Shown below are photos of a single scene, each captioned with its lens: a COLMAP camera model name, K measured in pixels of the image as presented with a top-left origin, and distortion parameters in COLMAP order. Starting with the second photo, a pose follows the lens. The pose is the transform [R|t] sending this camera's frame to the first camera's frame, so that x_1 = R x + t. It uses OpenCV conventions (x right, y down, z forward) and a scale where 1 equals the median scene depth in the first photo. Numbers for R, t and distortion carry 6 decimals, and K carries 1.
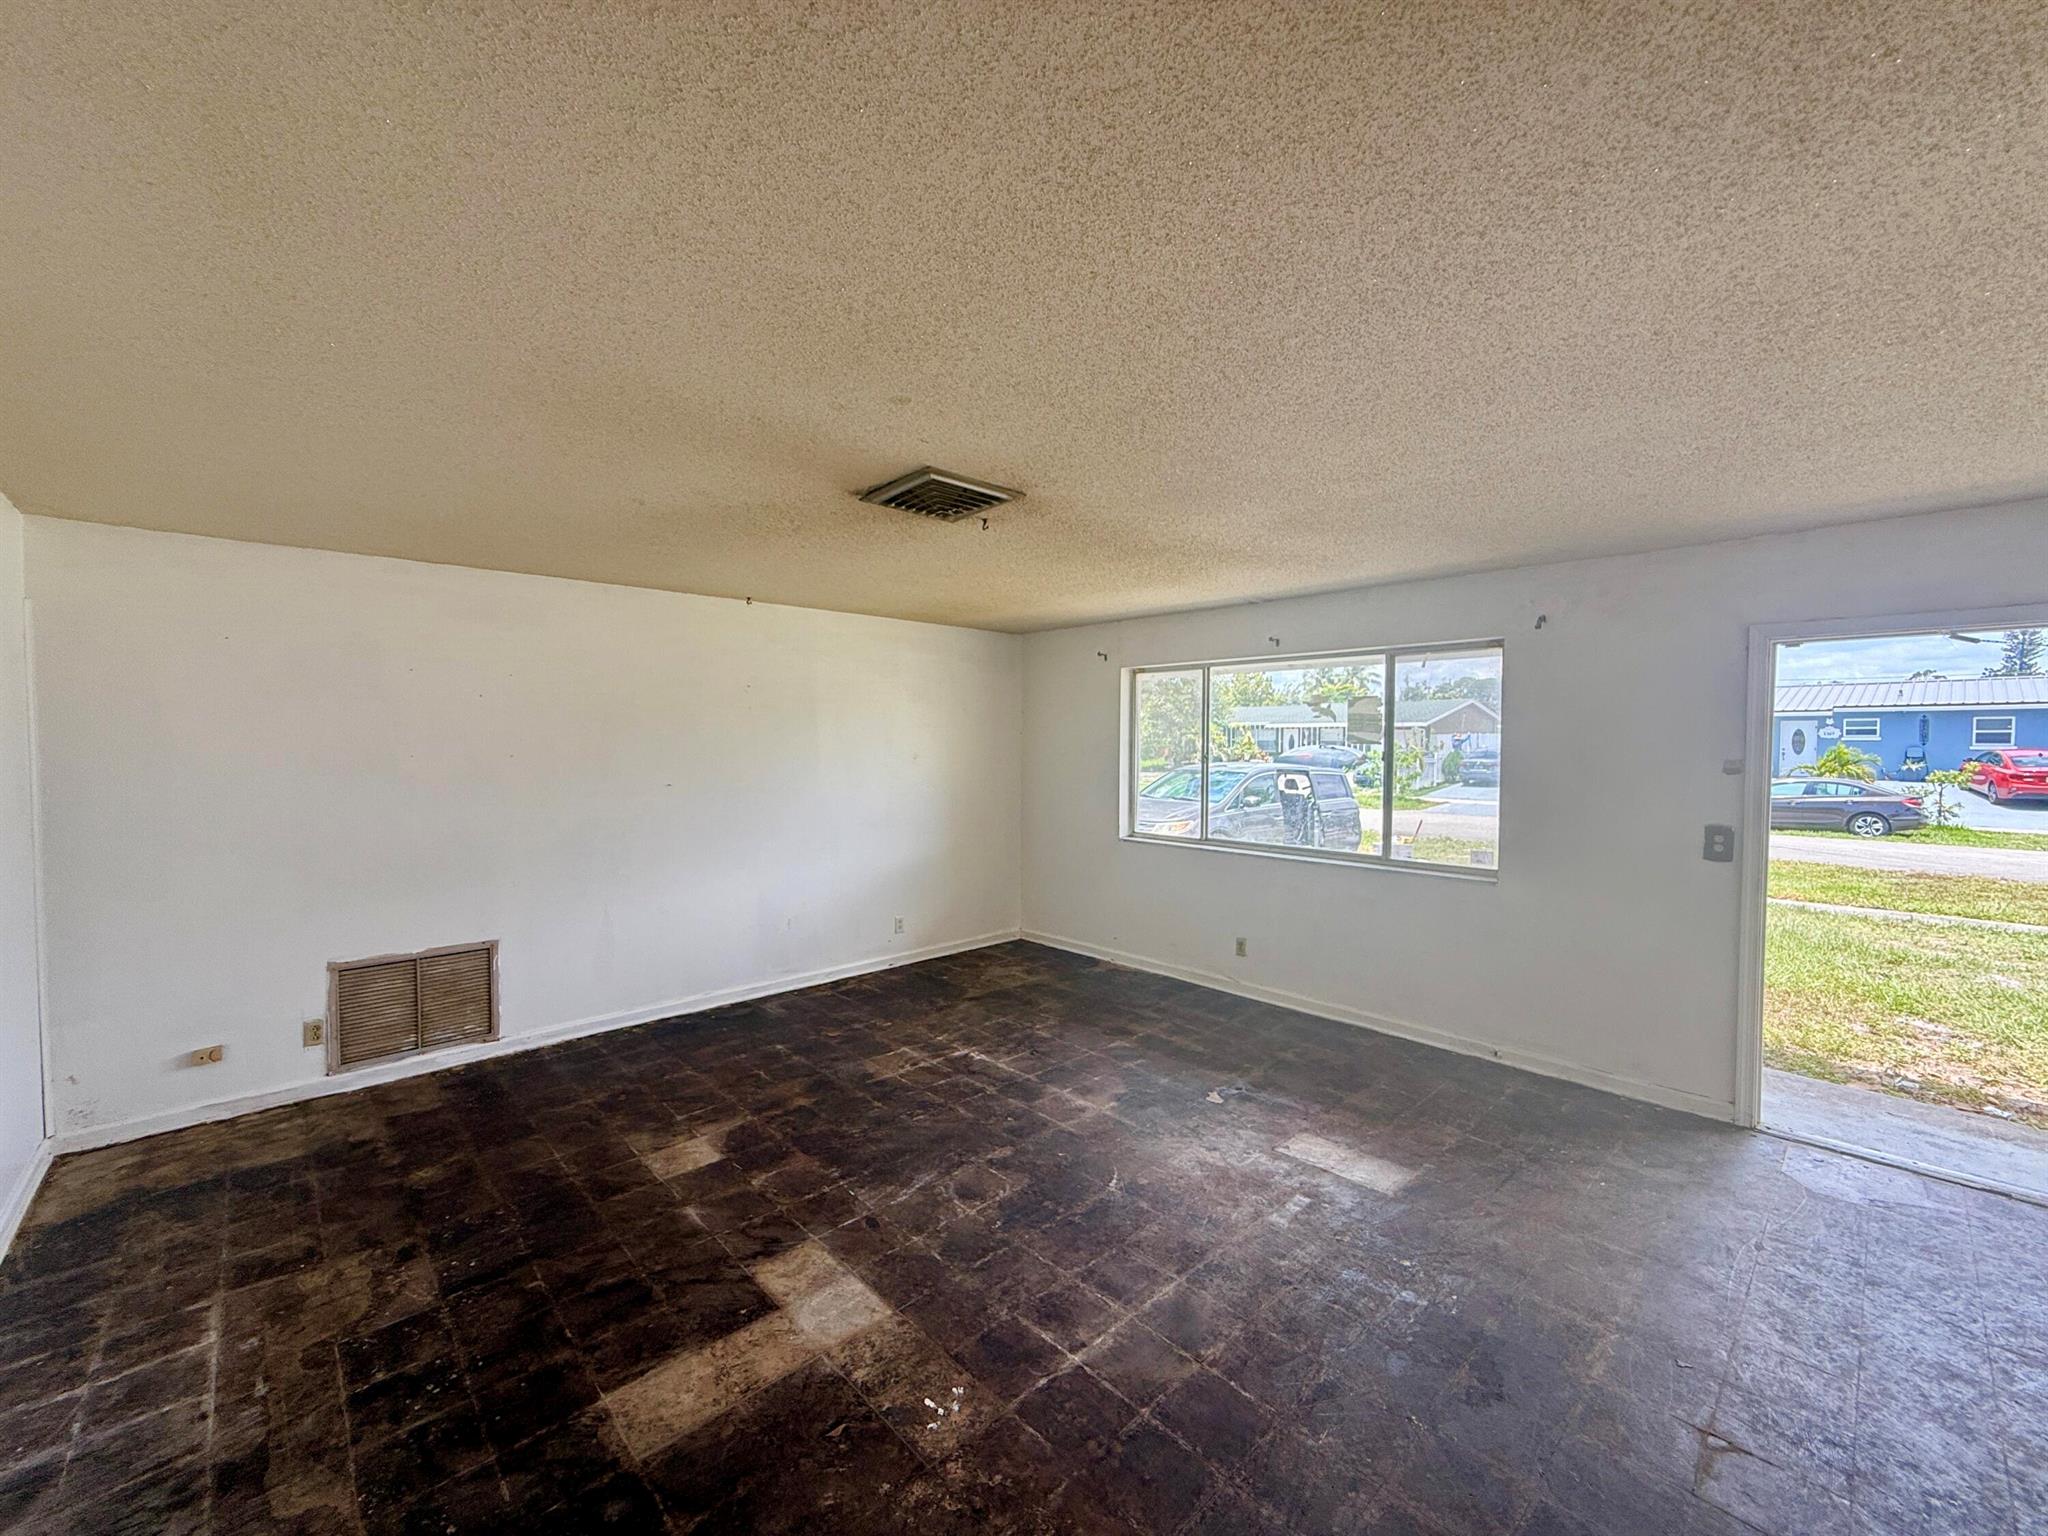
lens RADIAL K [[817.8, 0, 1013.2], [0, 817.8, 771.0], [0, 0, 1]] dist [0.000004, 0.000131]
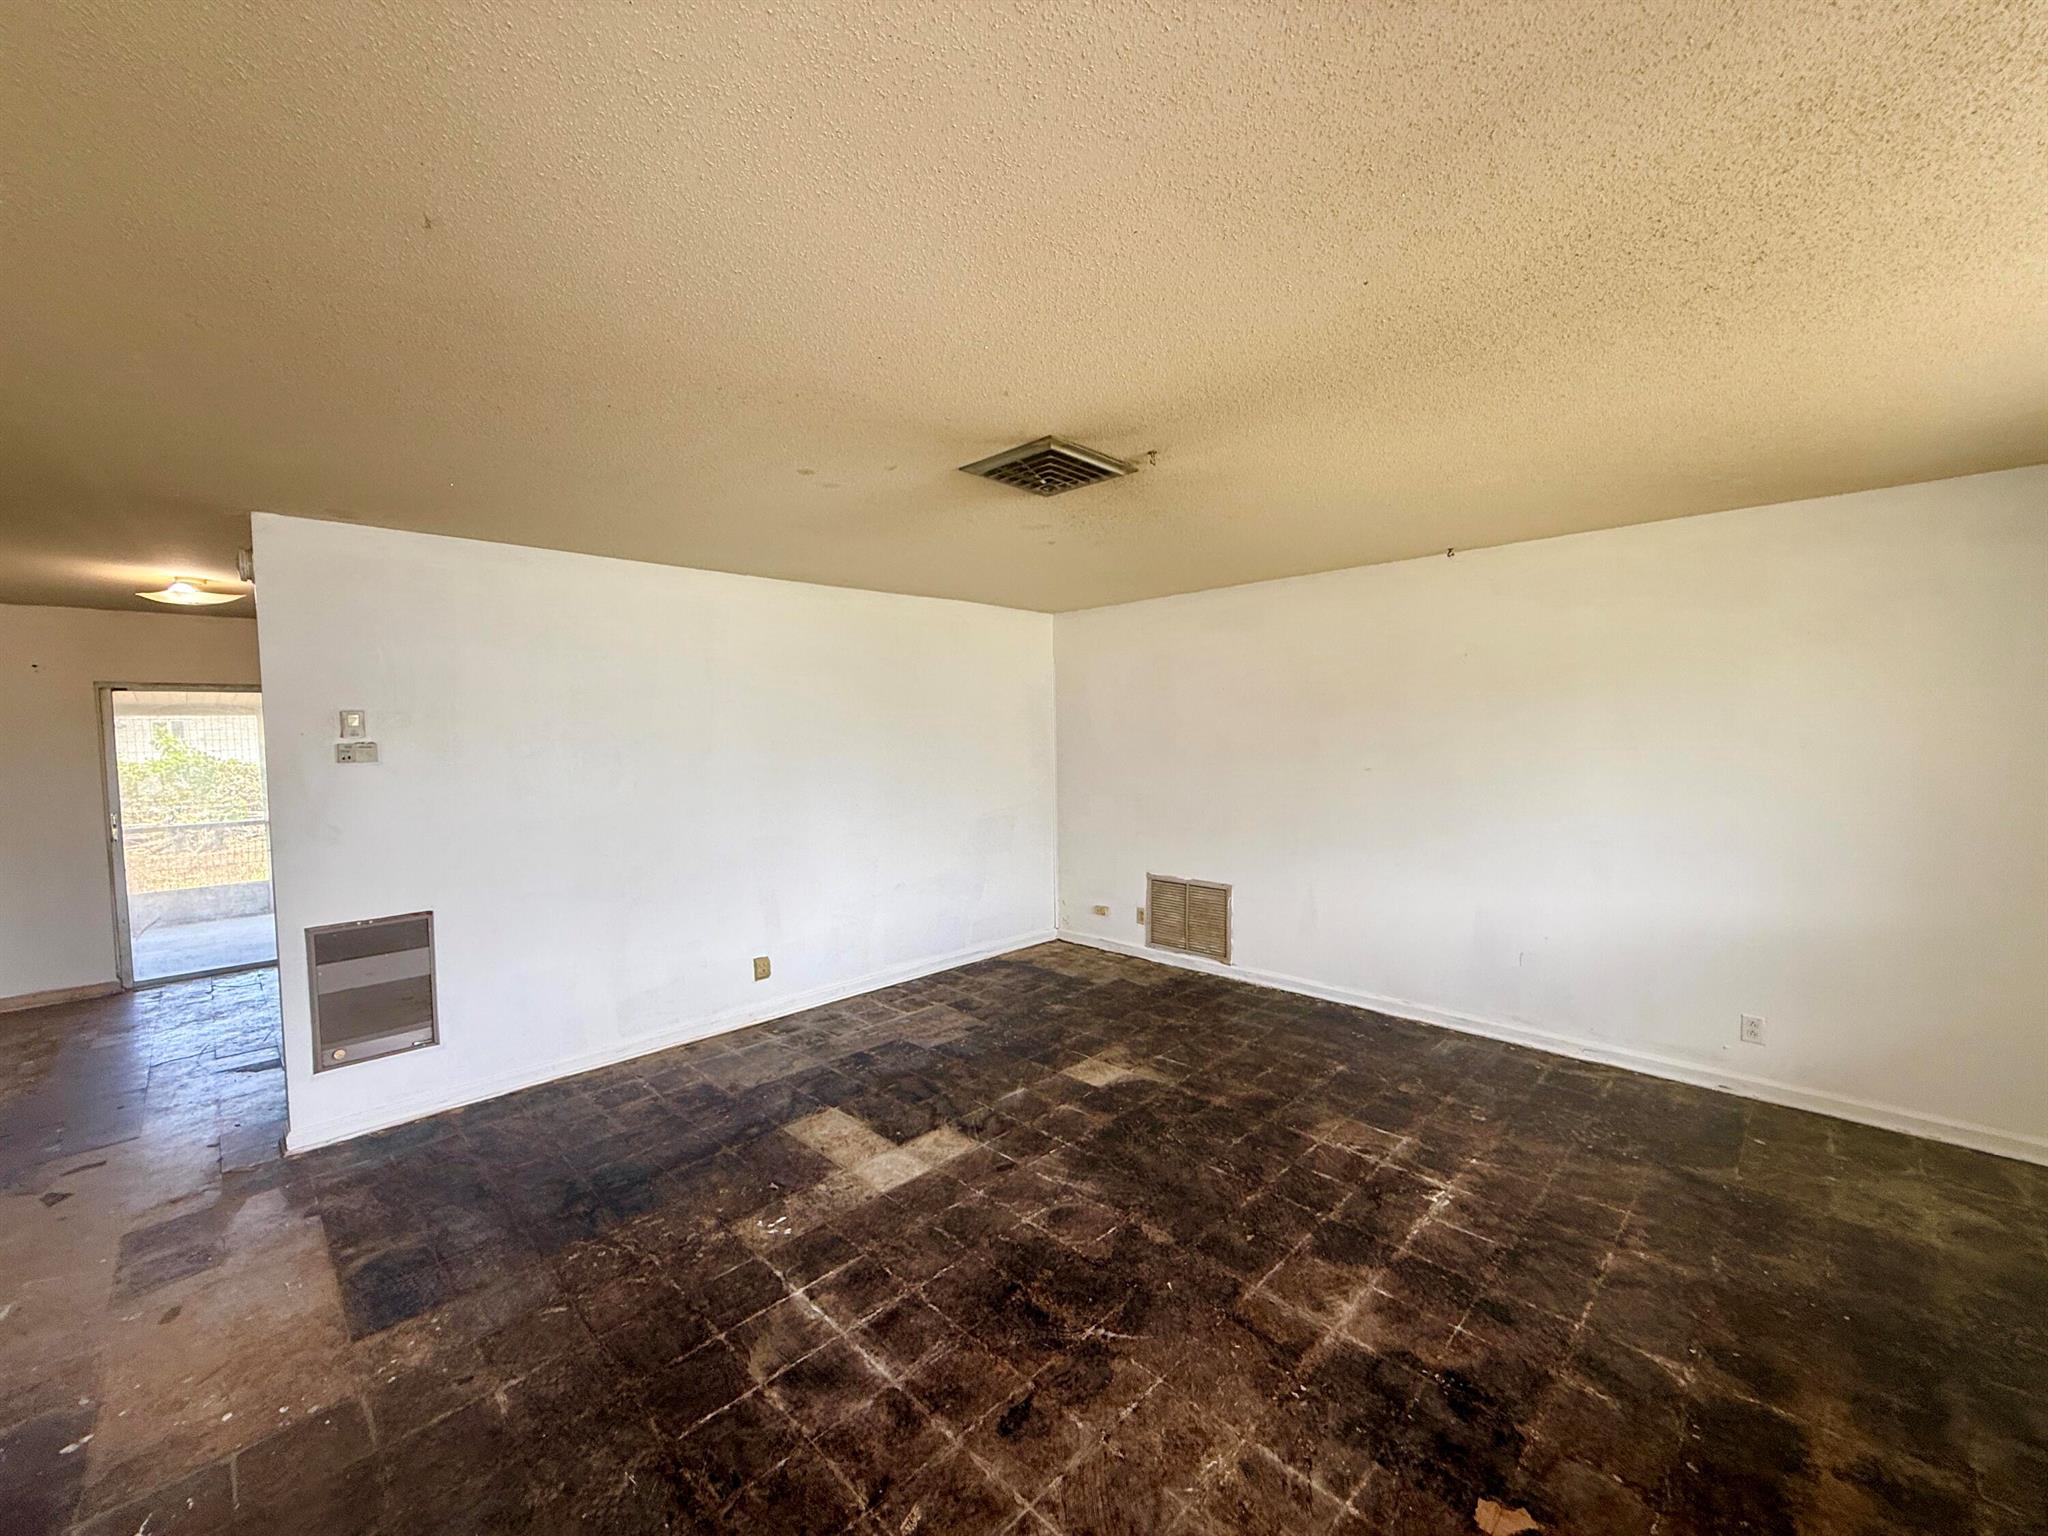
lens RADIAL K [[817.8, 0, 1030.6], [0, 817.8, 770.8], [0, 0, 1]] dist [0.000004, 0.000131]
pose [[0.045610, 0.051818, -0.997614, 0.743664], [-0.019369, 0.998512, 0.050980, -0.031713], [0.998772, 0.016997, 0.046545, 0.803647]]
